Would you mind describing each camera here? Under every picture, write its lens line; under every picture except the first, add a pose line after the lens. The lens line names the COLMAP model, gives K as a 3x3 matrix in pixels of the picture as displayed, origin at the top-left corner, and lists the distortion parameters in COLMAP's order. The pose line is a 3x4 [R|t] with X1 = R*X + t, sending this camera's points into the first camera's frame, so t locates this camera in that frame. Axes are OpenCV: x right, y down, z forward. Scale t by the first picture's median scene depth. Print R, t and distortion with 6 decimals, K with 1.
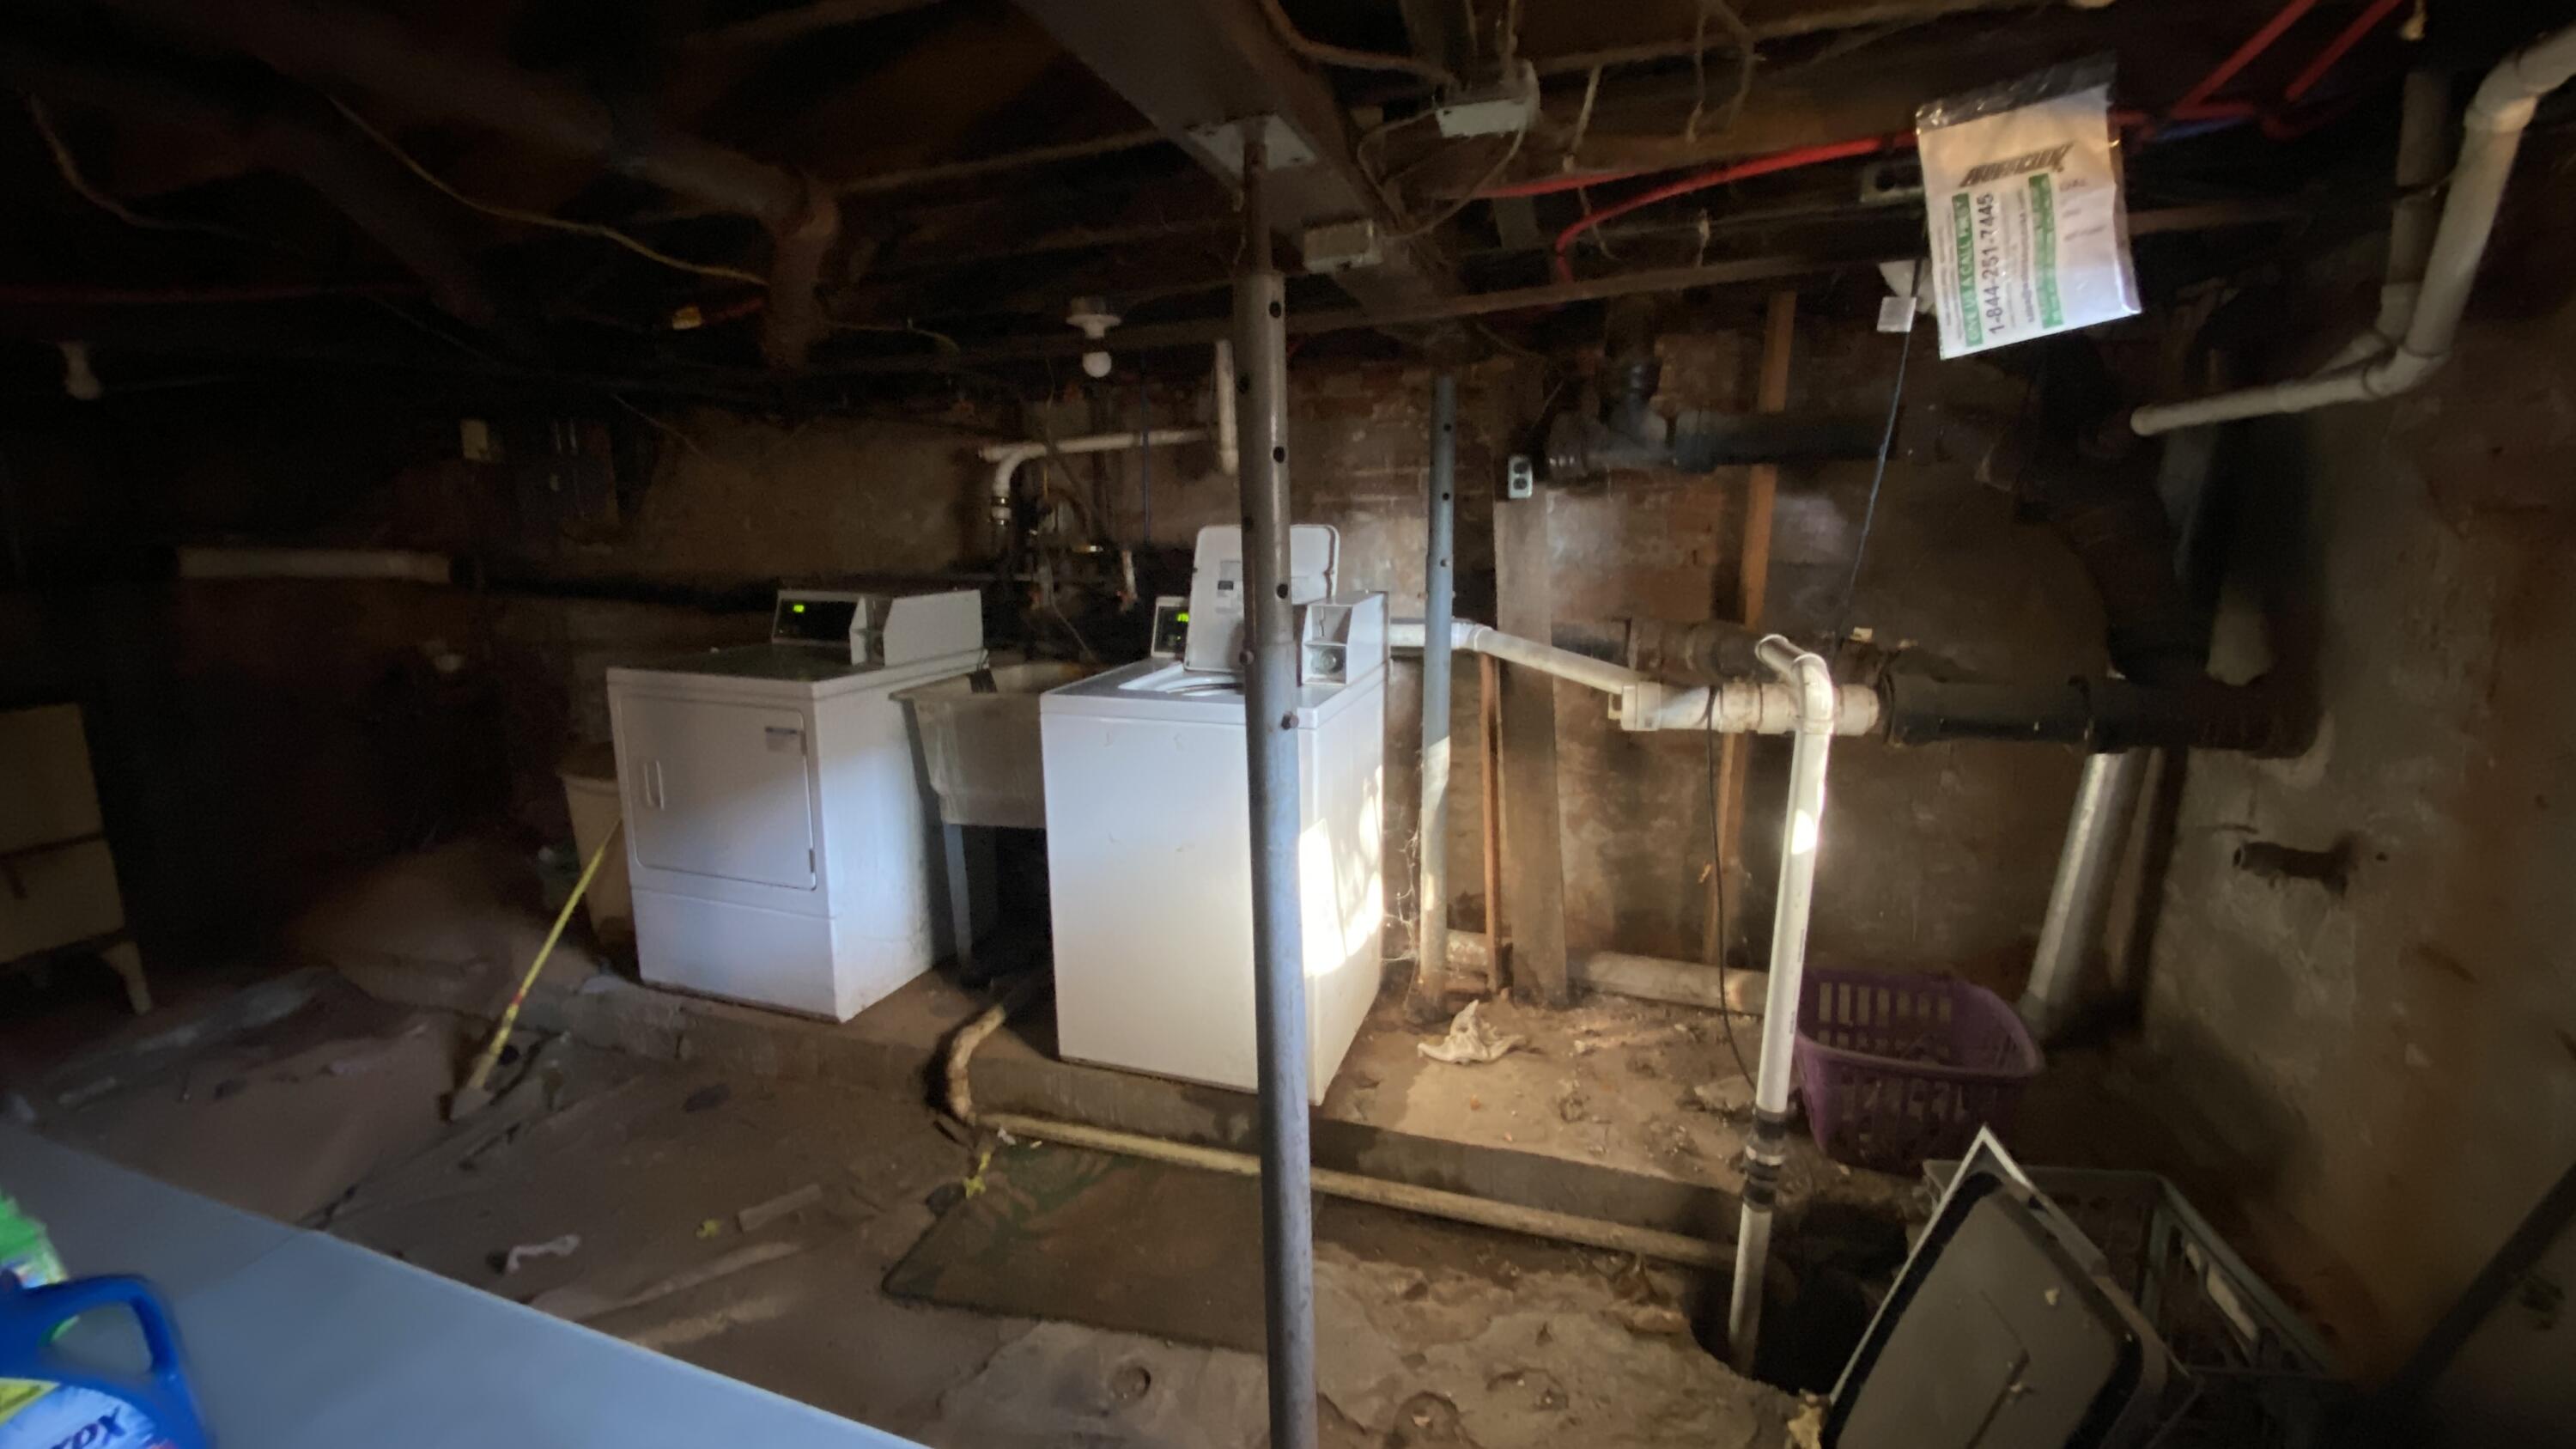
lens RADIAL K [[1039.0, 0, 1288.0], [0, 1039.0, 724.5], [0, 0, 1]] dist [0.014275, -0.019402]
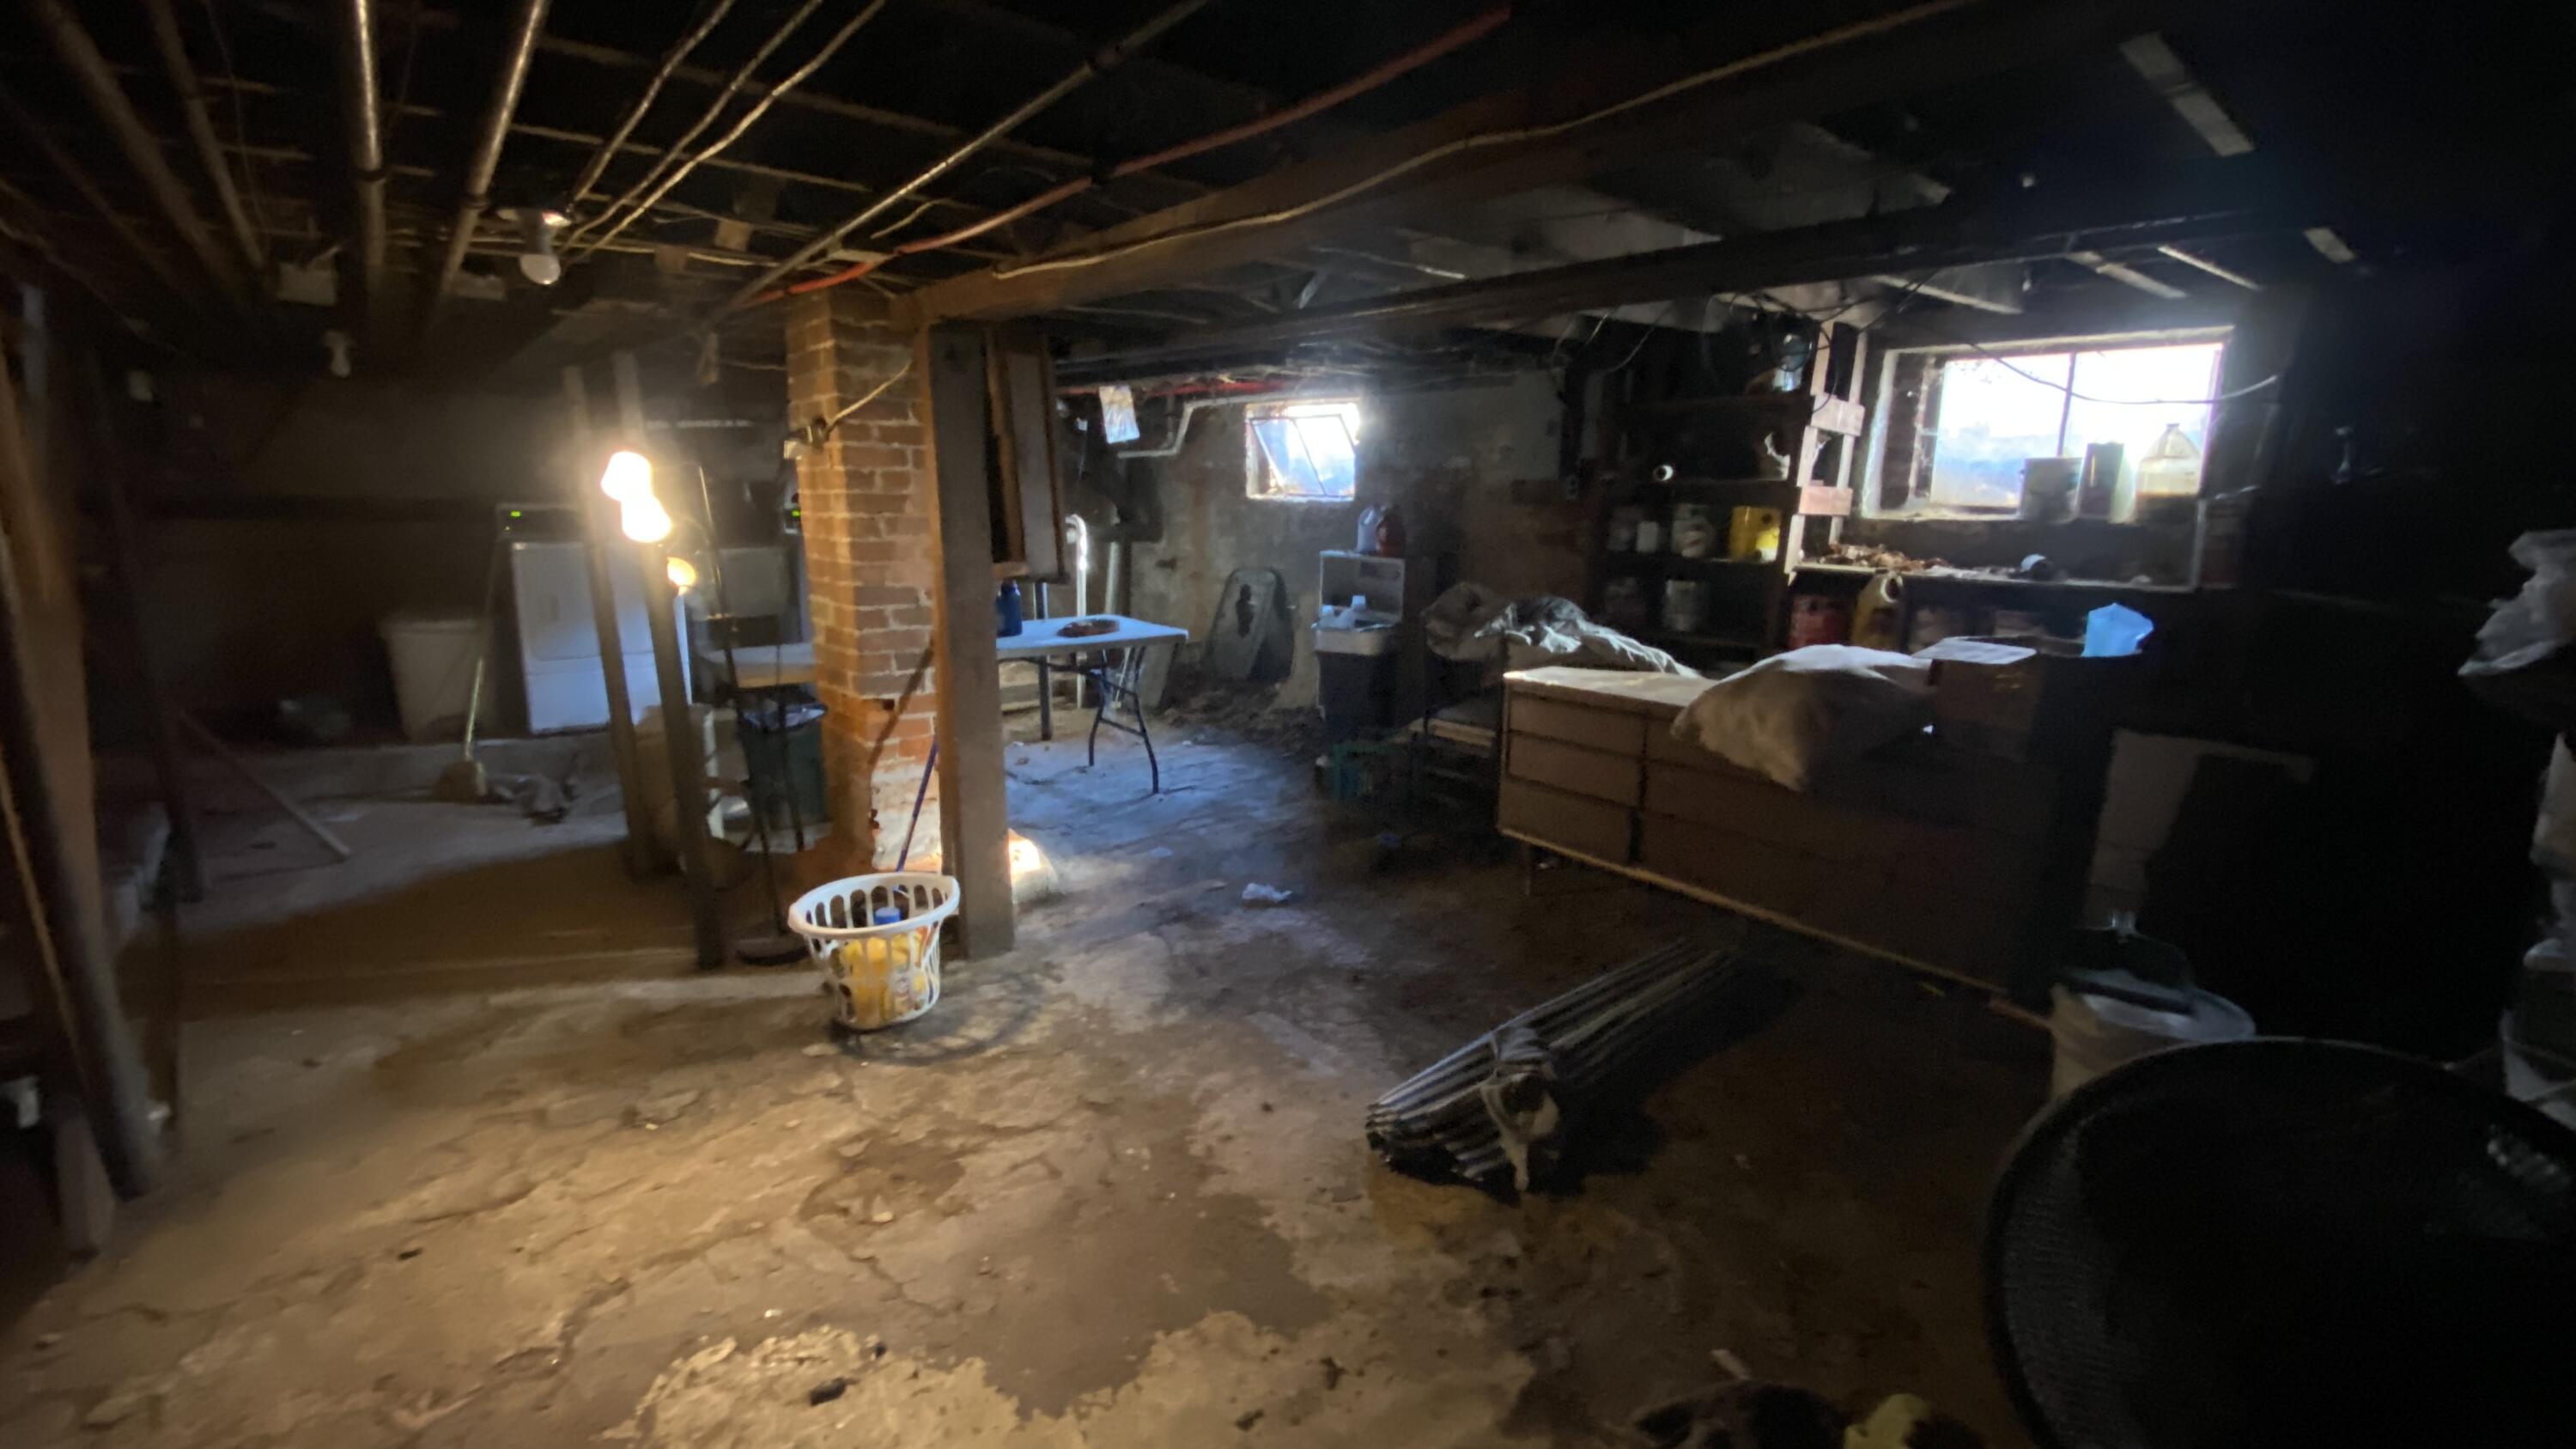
lens RADIAL K [[1004.6, 0, 1281.7], [0, 1004.6, 713.8], [0, 0, 1]] dist [0.042654, -0.032248]
pose [[0.506612, -0.166041, 0.846035, -1.612583], [0.142184, 0.983935, 0.107963, 0.243840], [-0.850369, 0.065597, 0.522081, -1.029691]]
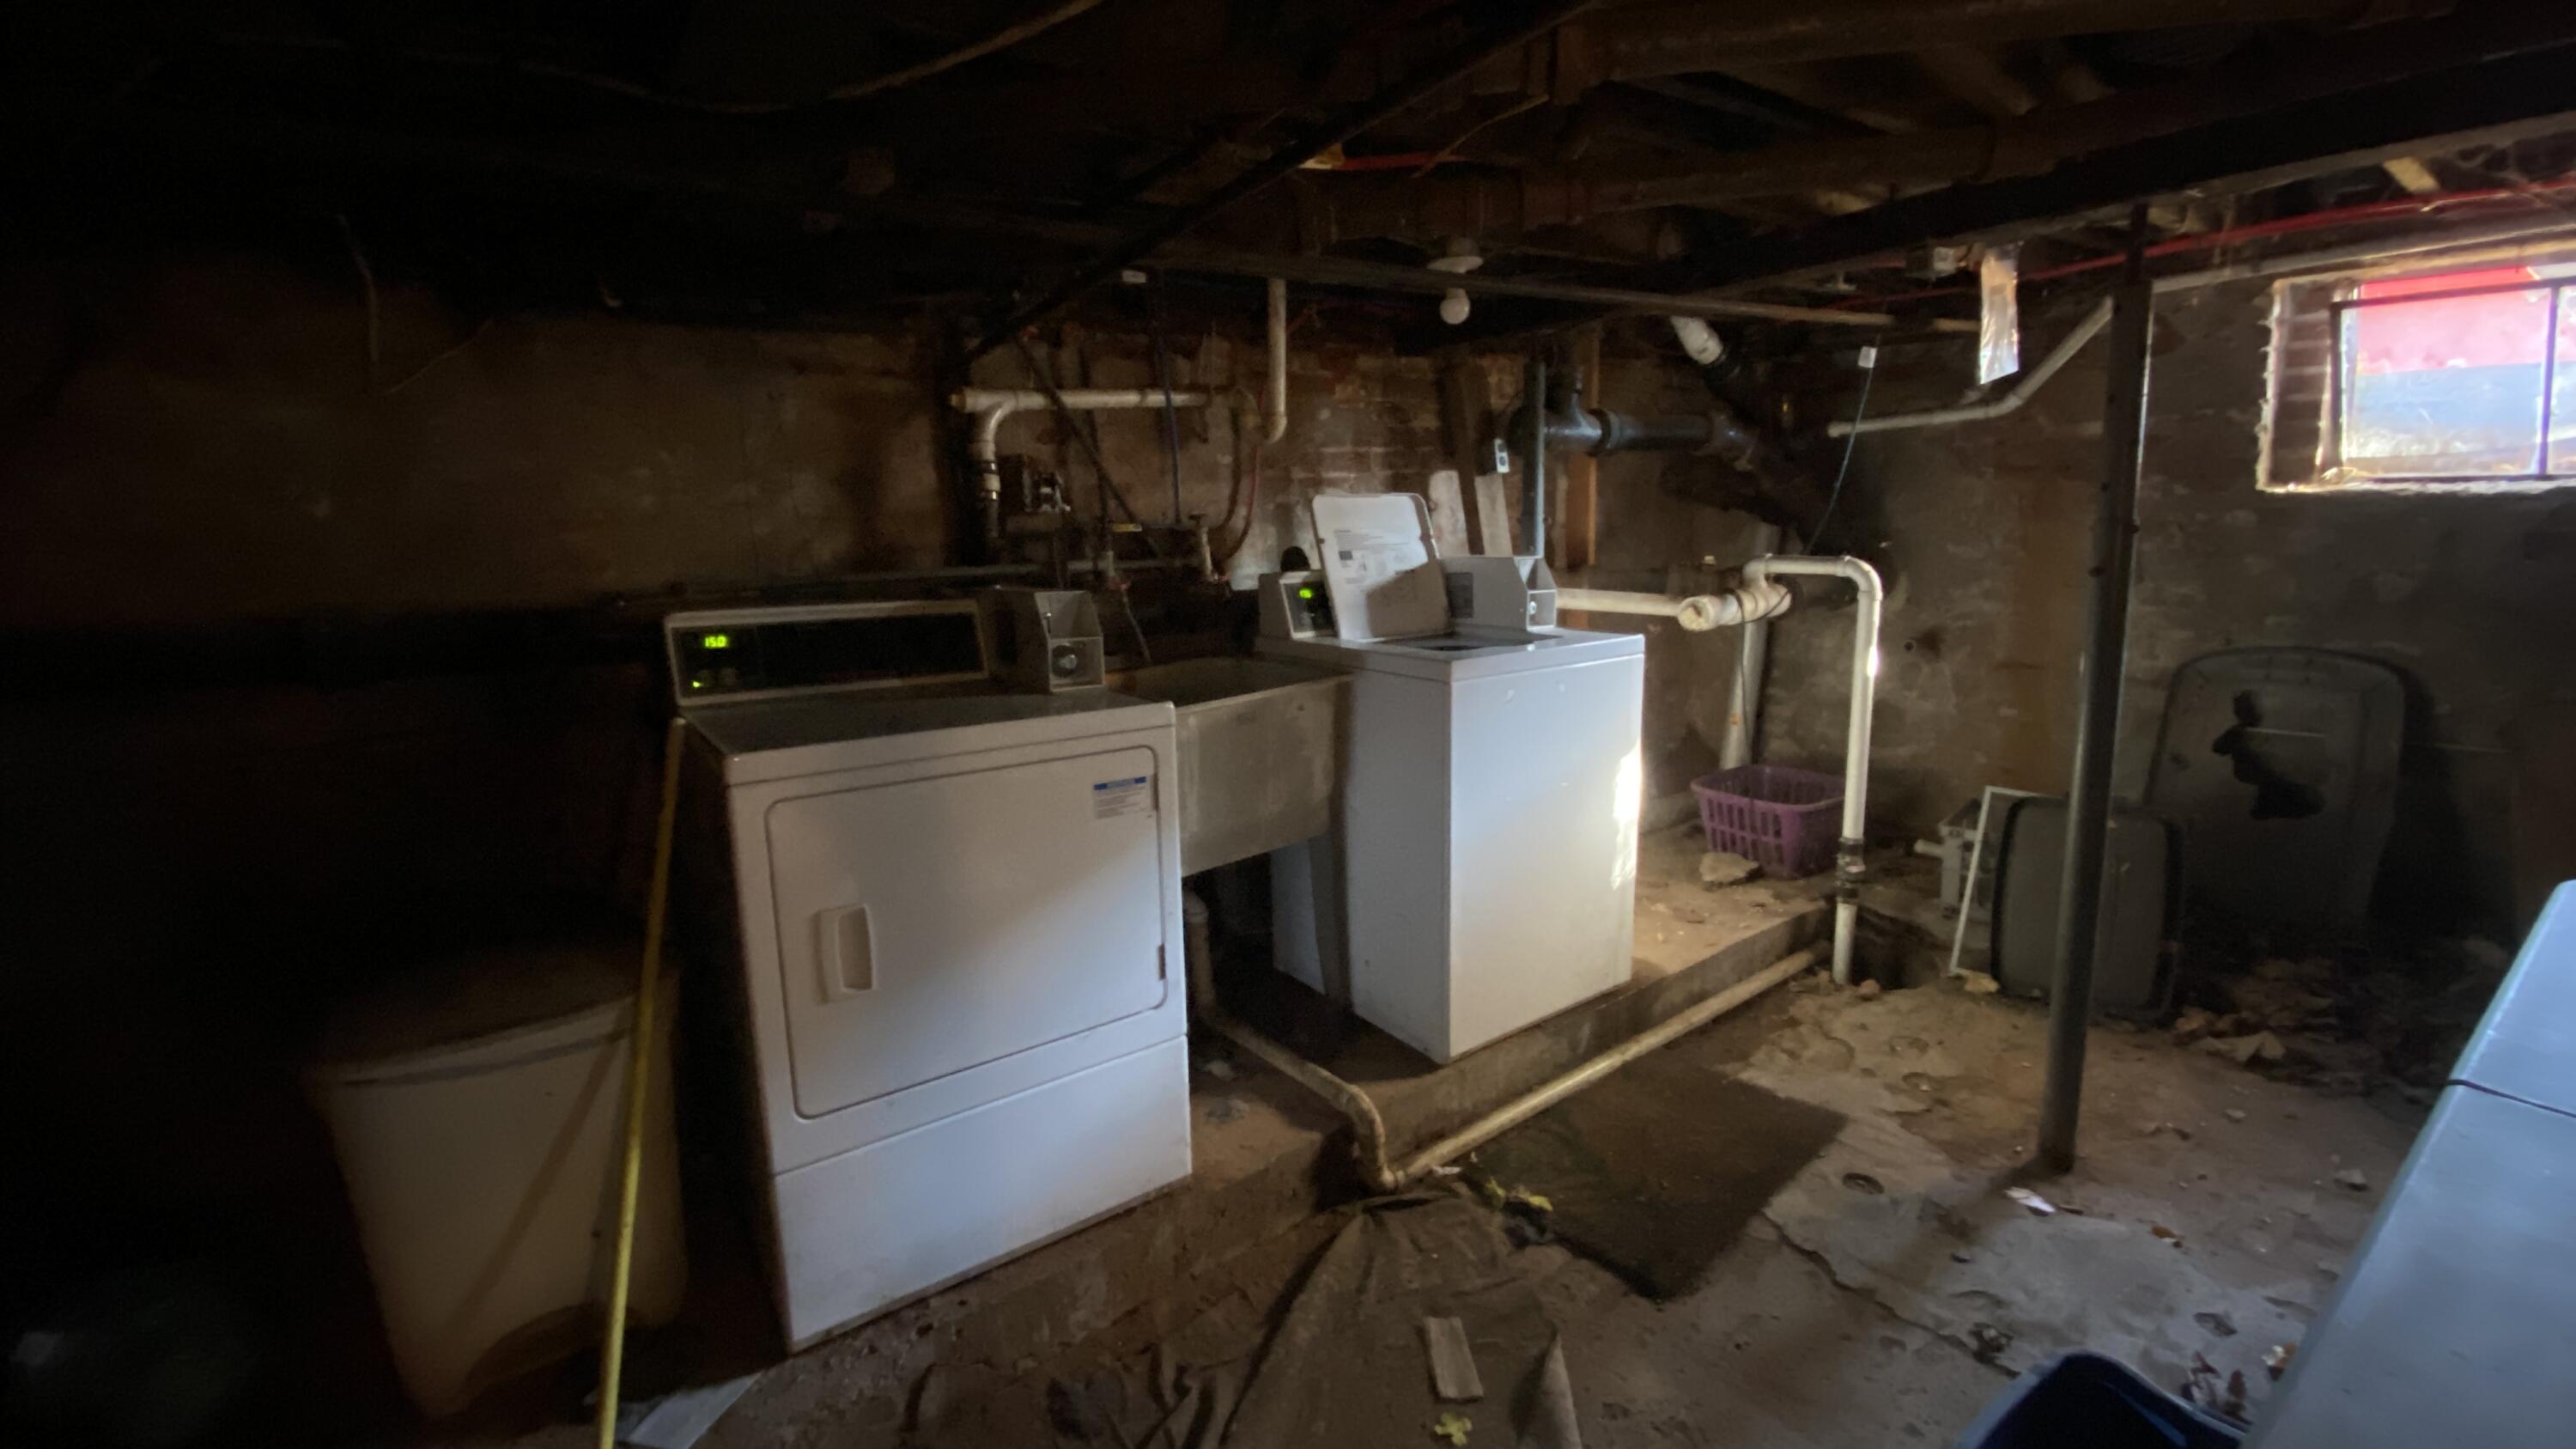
lens RADIAL K [[1039.0, 0, 1288.0], [0, 1039.0, 724.5], [0, 0, 1]] dist [0.014275, -0.019402]
pose [[0.578910, -0.162318, 0.799072, -0.976108], [0.189840, 0.979886, 0.061512, -0.053646], [-0.792984, 0.116086, 0.598080, 0.525858]]
